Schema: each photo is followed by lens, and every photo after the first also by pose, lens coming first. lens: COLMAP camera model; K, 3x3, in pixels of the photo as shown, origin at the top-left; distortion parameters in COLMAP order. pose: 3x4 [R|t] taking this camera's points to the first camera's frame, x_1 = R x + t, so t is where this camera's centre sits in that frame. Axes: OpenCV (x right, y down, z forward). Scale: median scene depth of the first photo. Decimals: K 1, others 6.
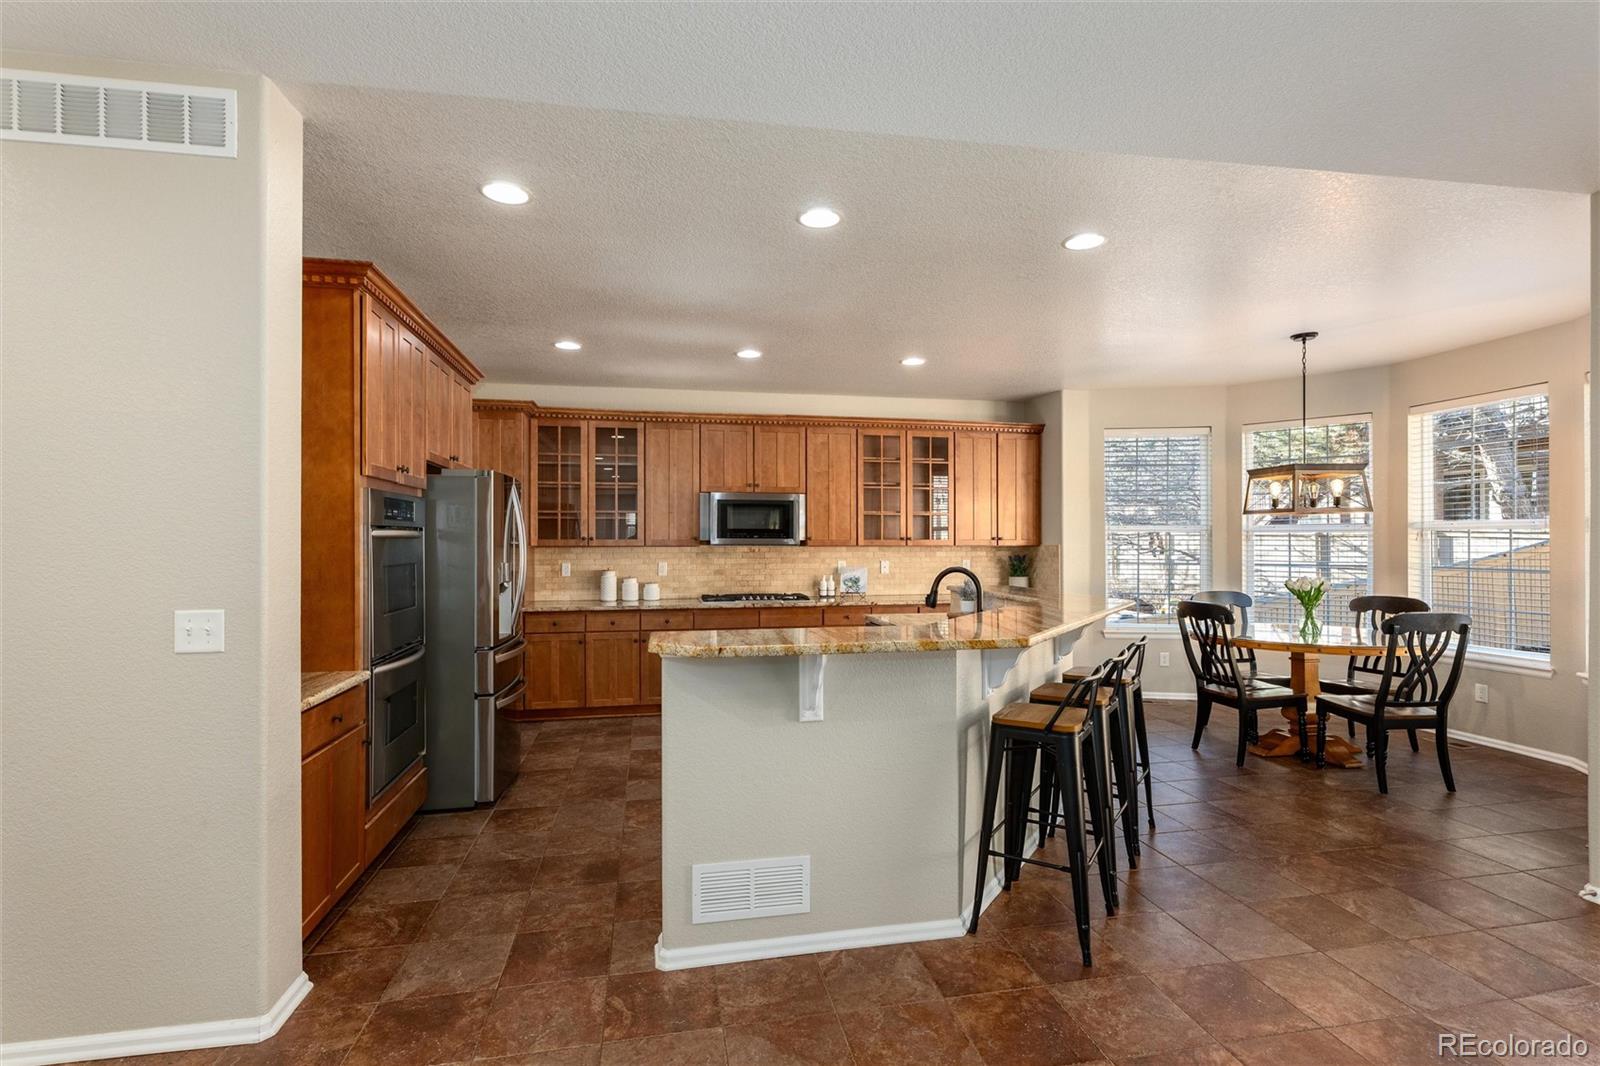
lens RADIAL K [[761.1, 0, 801.4], [0, 761.1, 539.3], [0, 0, 1]] dist [-0.001207, 0.000216]
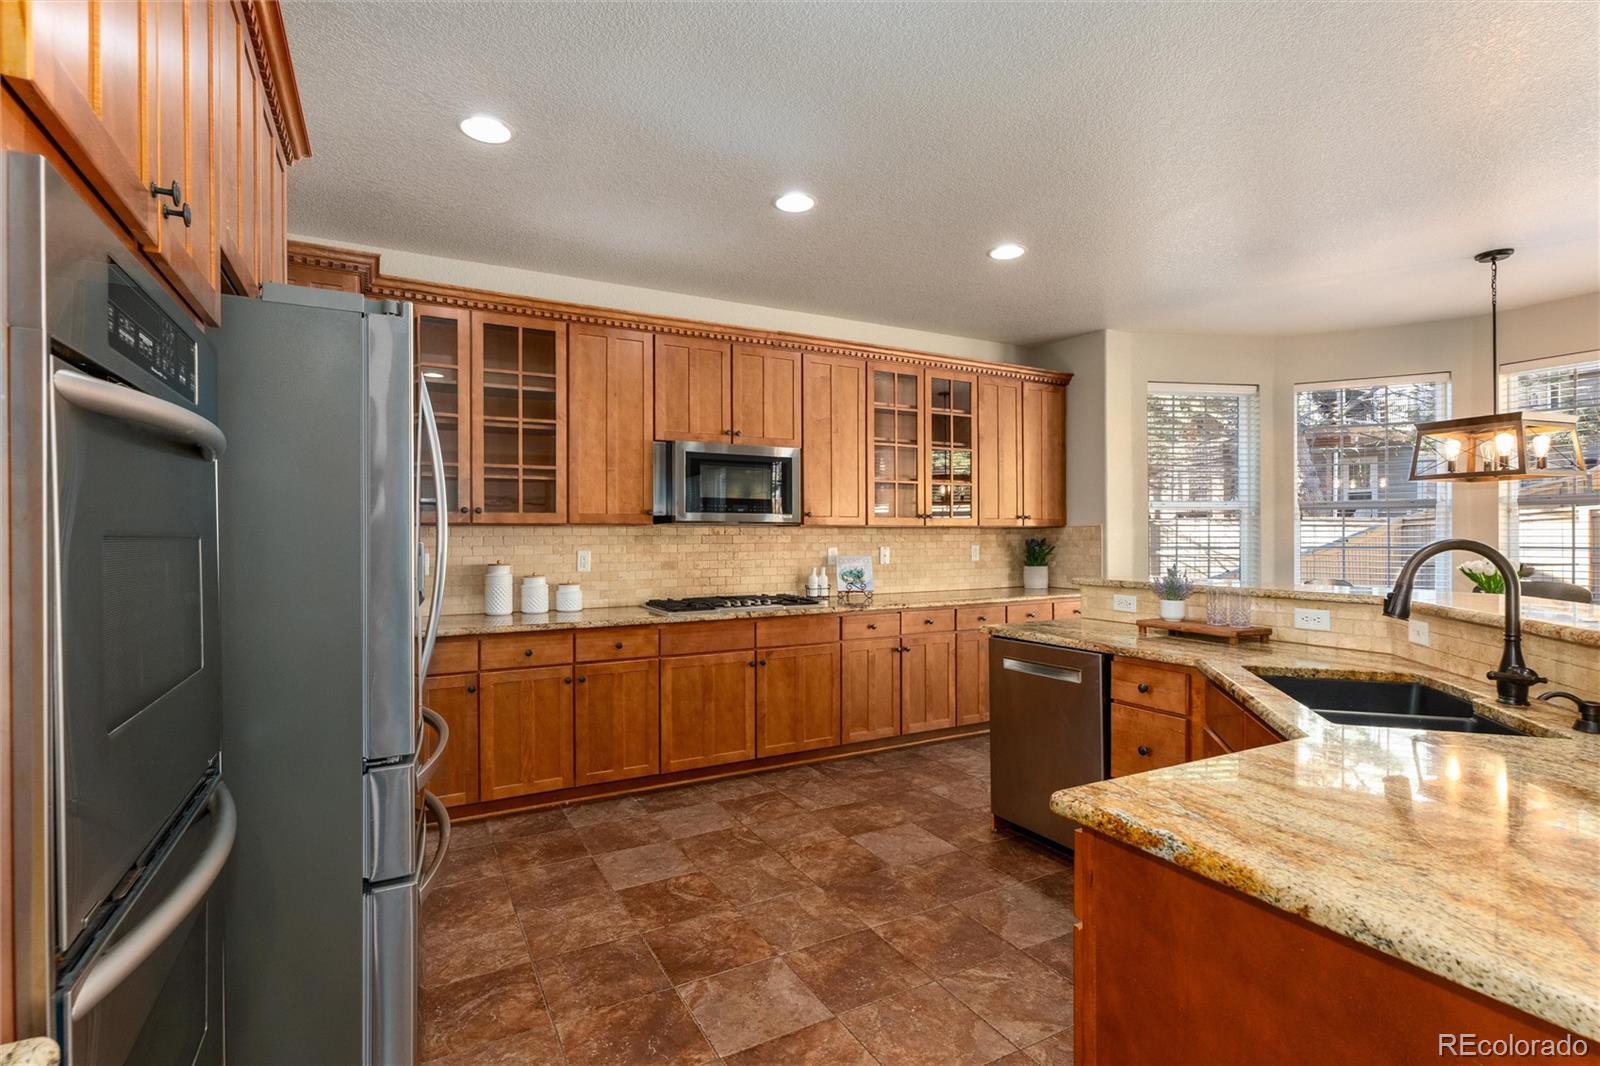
lens RADIAL K [[761.1, 0, 798.8], [0, 761.1, 534.0], [0, 0, 1]] dist [-0.001207, 0.000216]
pose [[0.955620, -0.001509, 0.294598, -0.206742], [0.002078, 0.999997, -0.001619, 0.018429], [-0.294595, 0.002159, 0.955620, 0.353778]]
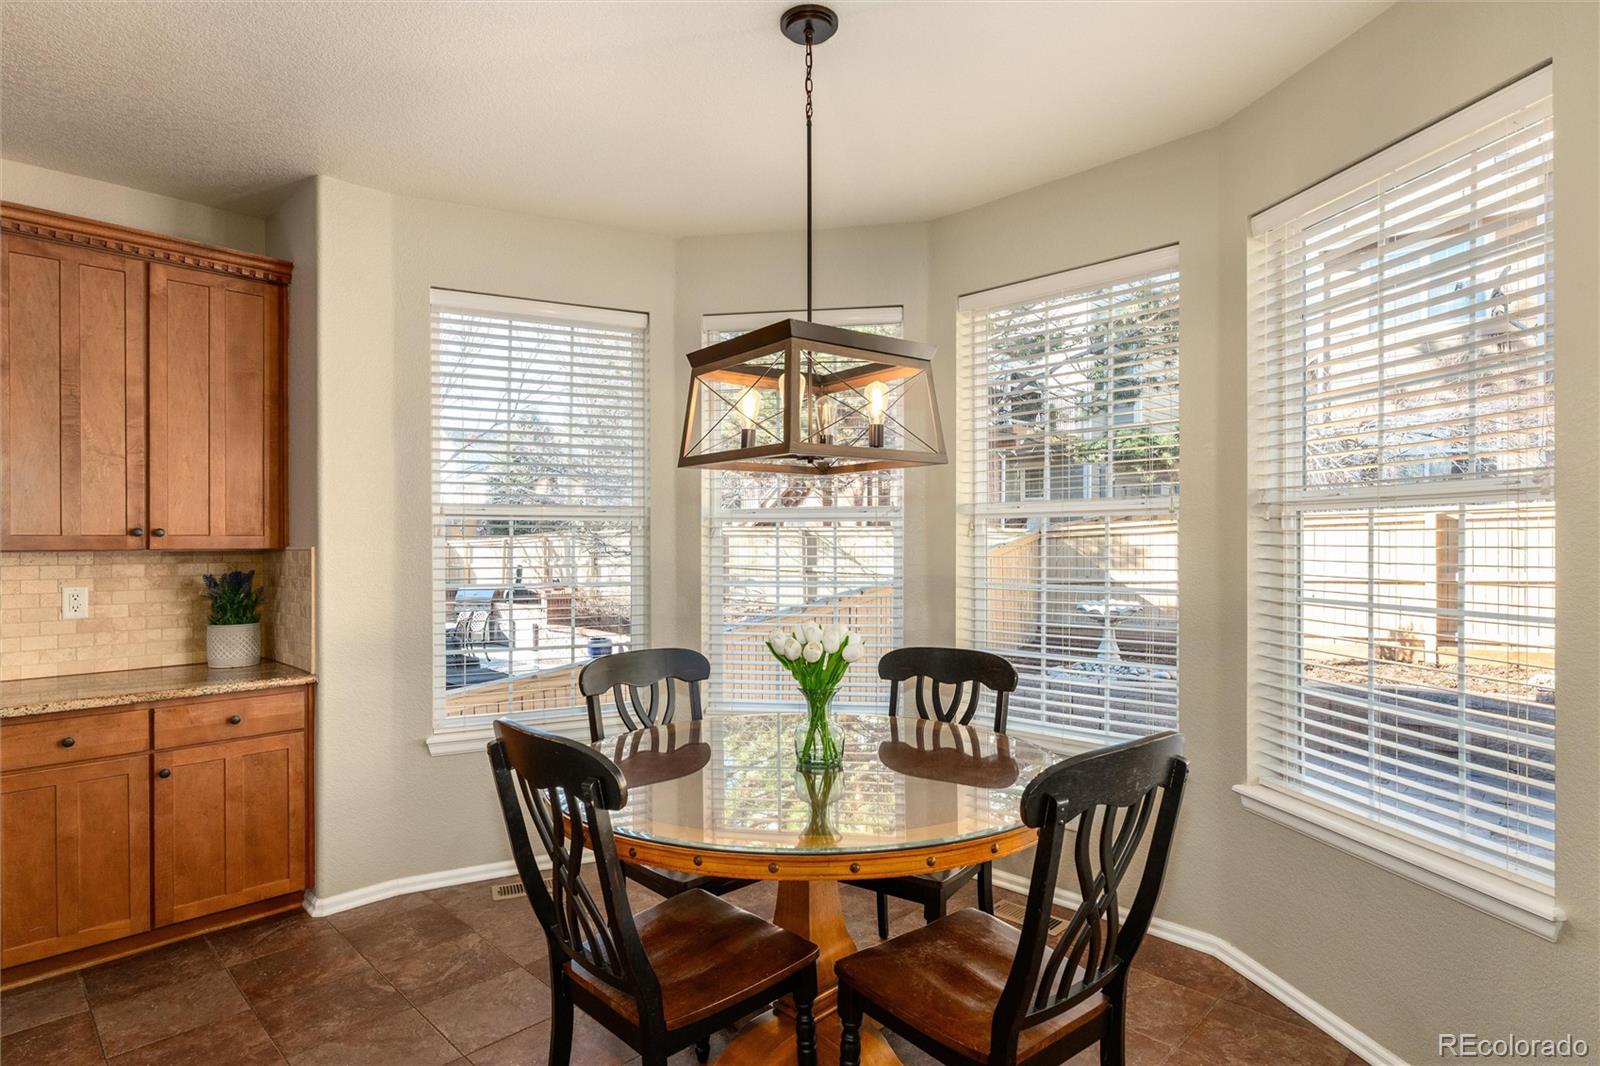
lens RADIAL K [[761.1, 0, 796.6], [0, 761.1, 528.1], [0, 0, 1]] dist [-0.001207, 0.000216]
pose [[0.825168, 0.003233, 0.564878, 0.341982], [0.000218, 0.999982, -0.006041, -0.000921], [-0.564887, 0.005108, 0.825152, 0.536396]]
